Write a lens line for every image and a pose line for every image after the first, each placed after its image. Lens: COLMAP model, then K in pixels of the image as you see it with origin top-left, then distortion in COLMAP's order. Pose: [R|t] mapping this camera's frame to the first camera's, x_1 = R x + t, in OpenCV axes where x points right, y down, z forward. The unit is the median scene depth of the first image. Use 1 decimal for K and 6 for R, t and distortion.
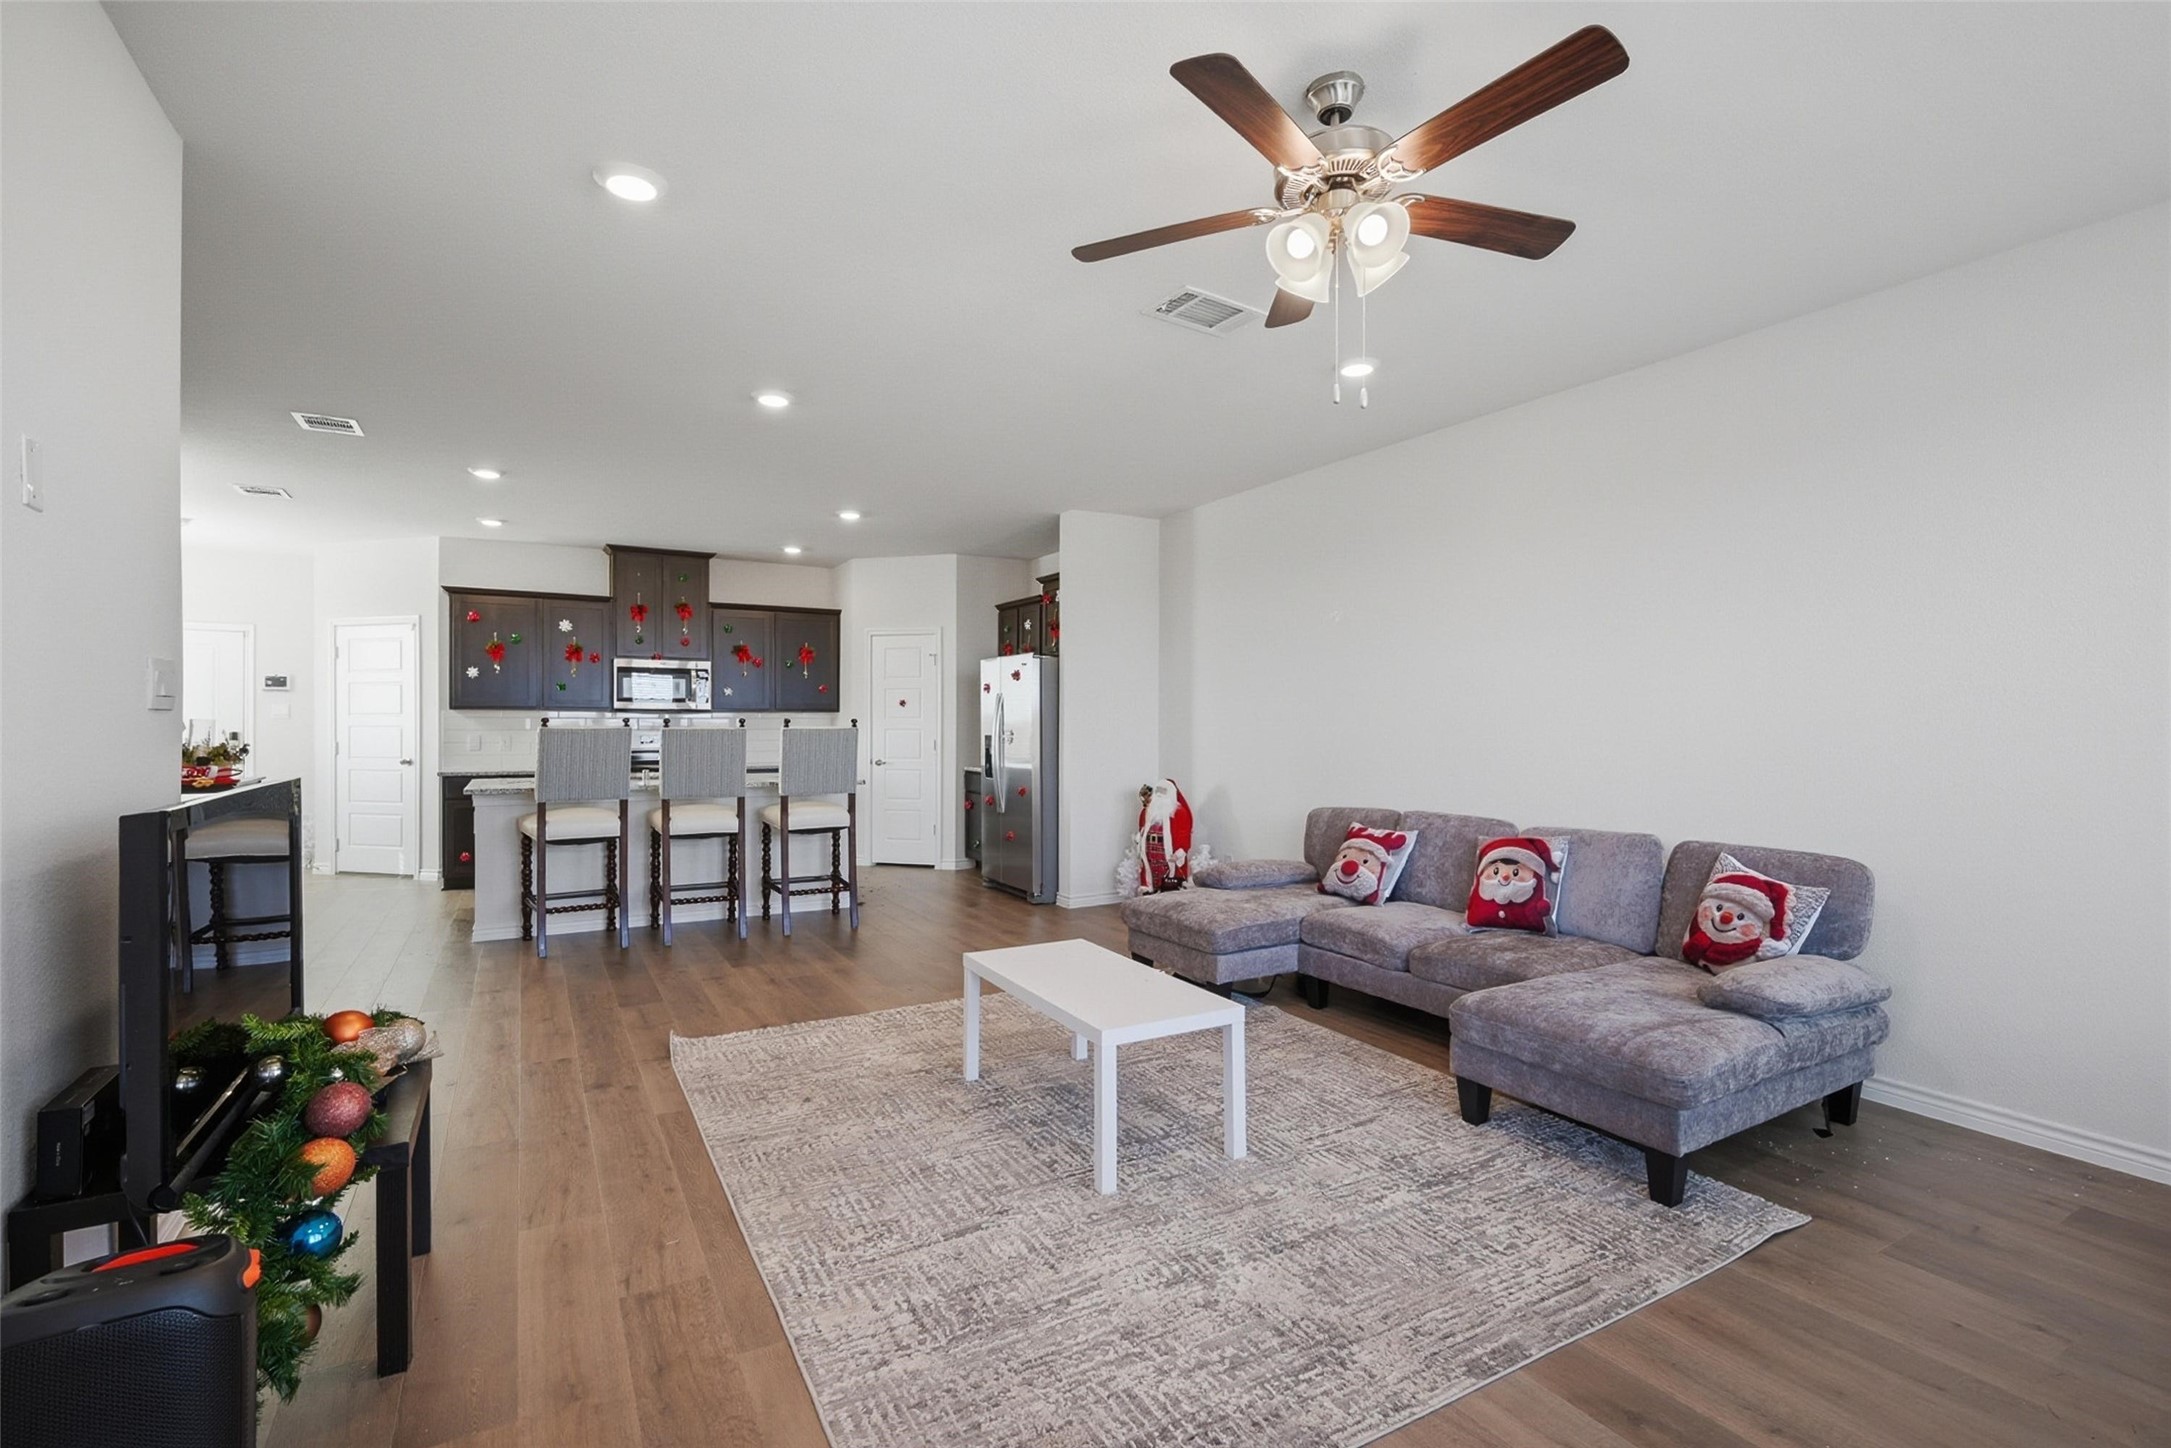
lens RADIAL K [[996.7, 0, 1085.5], [0, 996.7, 724.0], [0, 0, 1]] dist [-0.000261, -0.000360]
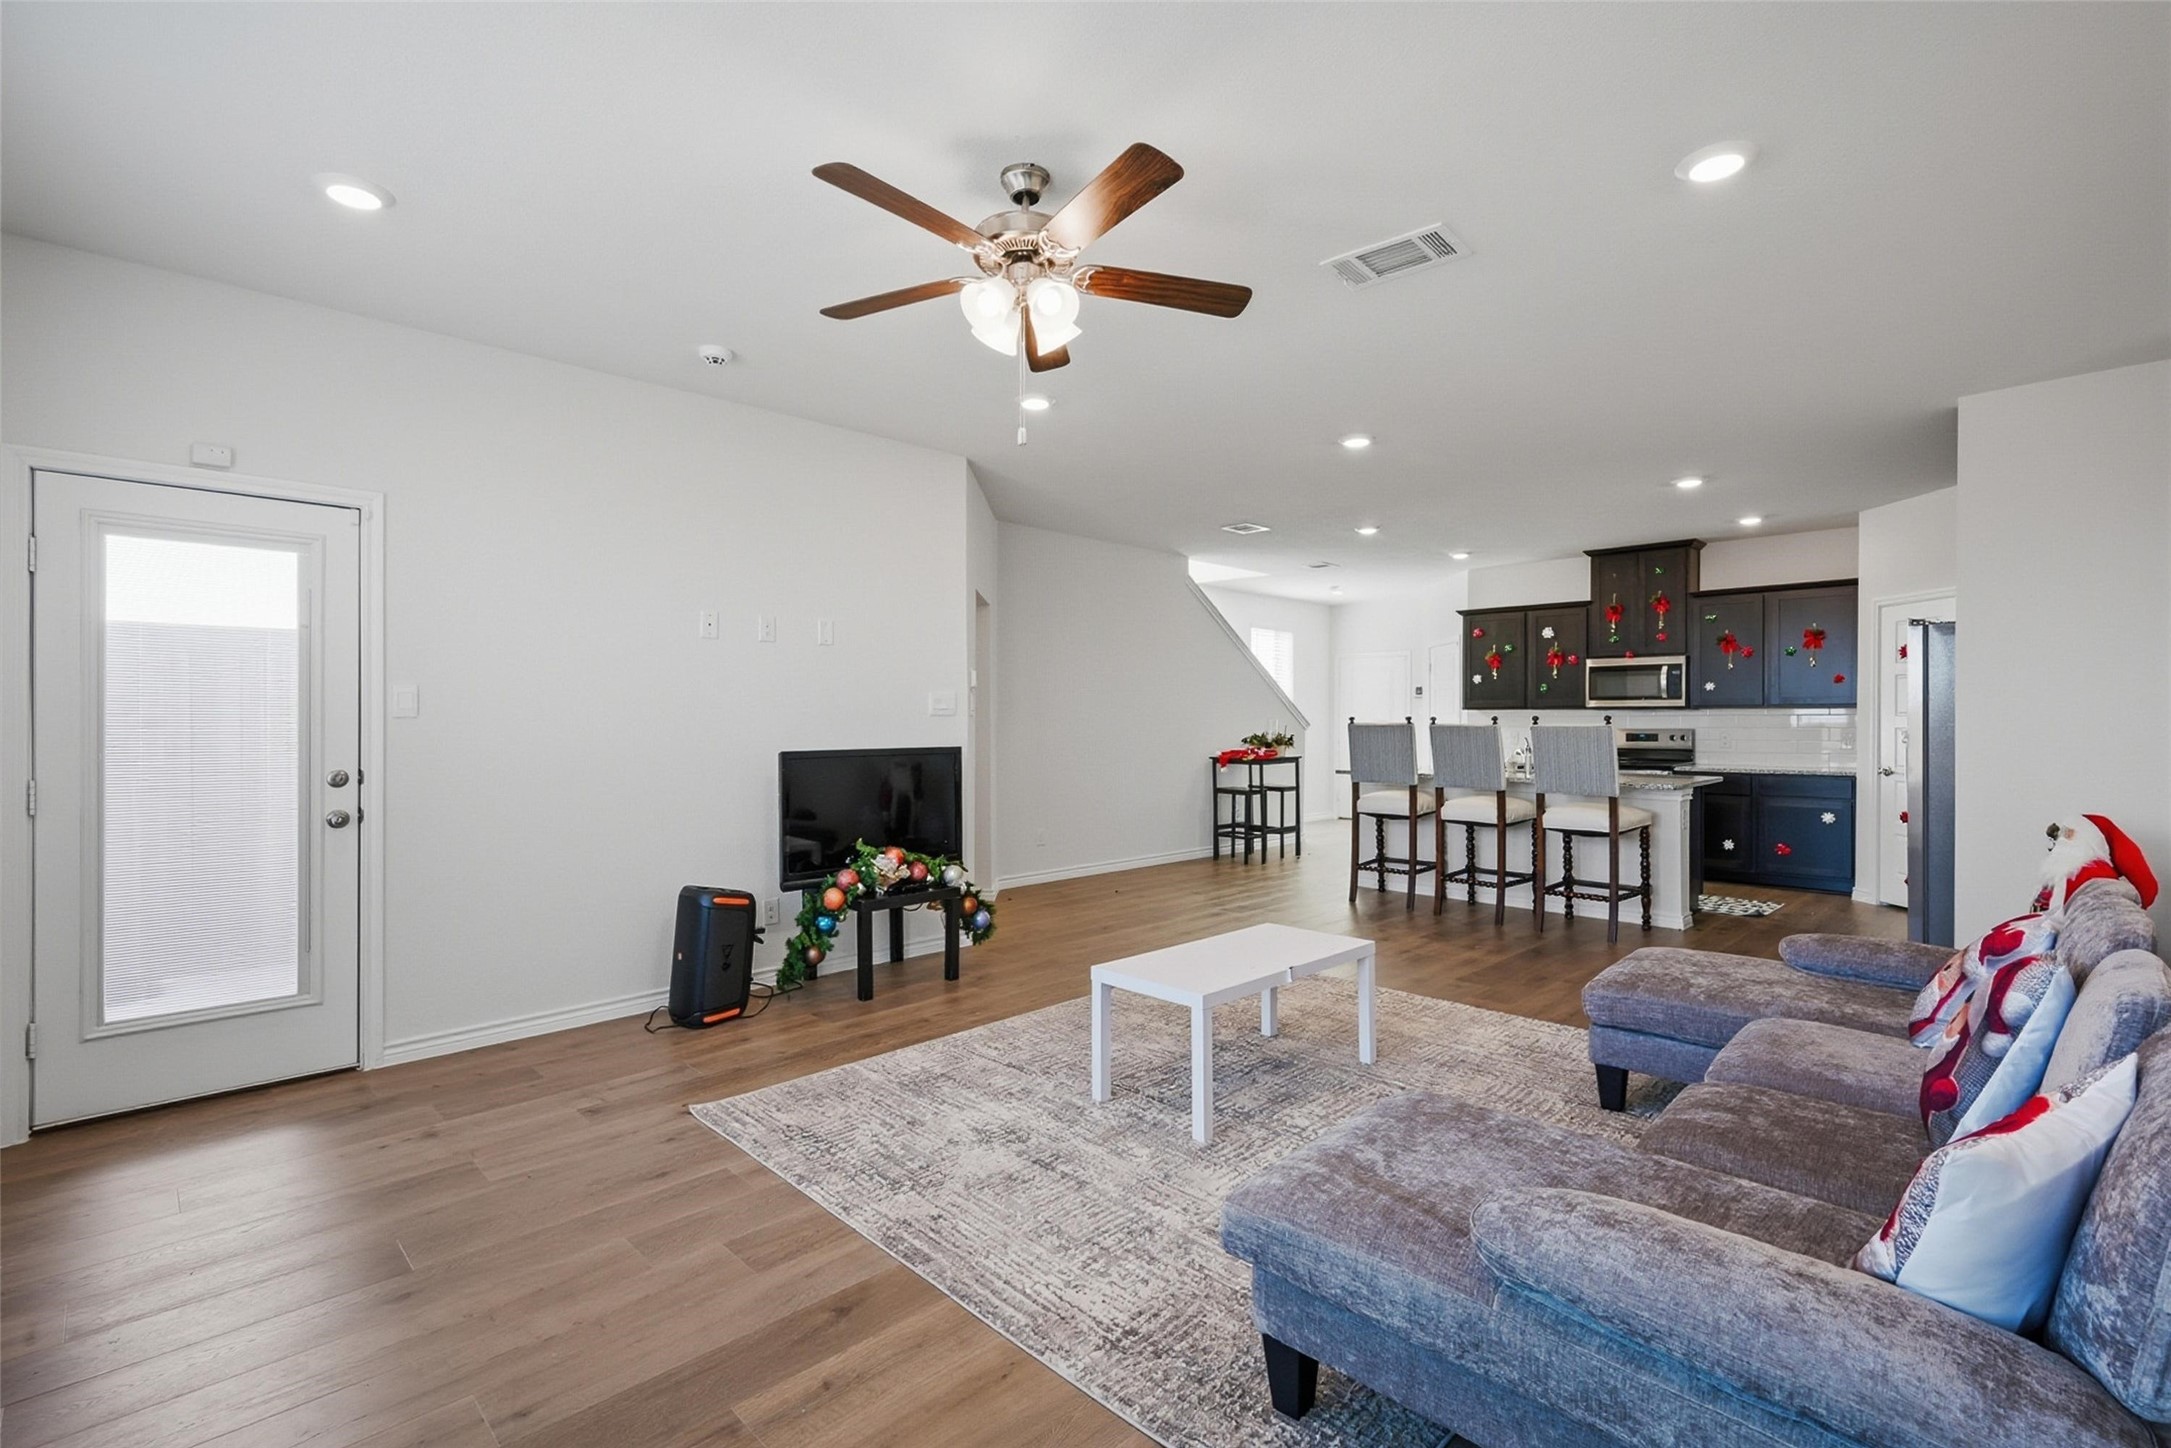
lens RADIAL K [[996.7, 0, 1085.5], [0, 996.7, 724.0], [0, 0, 1]] dist [-0.000261, -0.000360]
pose [[0.236430, 0.001480, -0.971647, 0.484962], [-0.000328, 0.999999, 0.001443, 0.001038], [0.971648, -0.000023, 0.236431, 0.275849]]
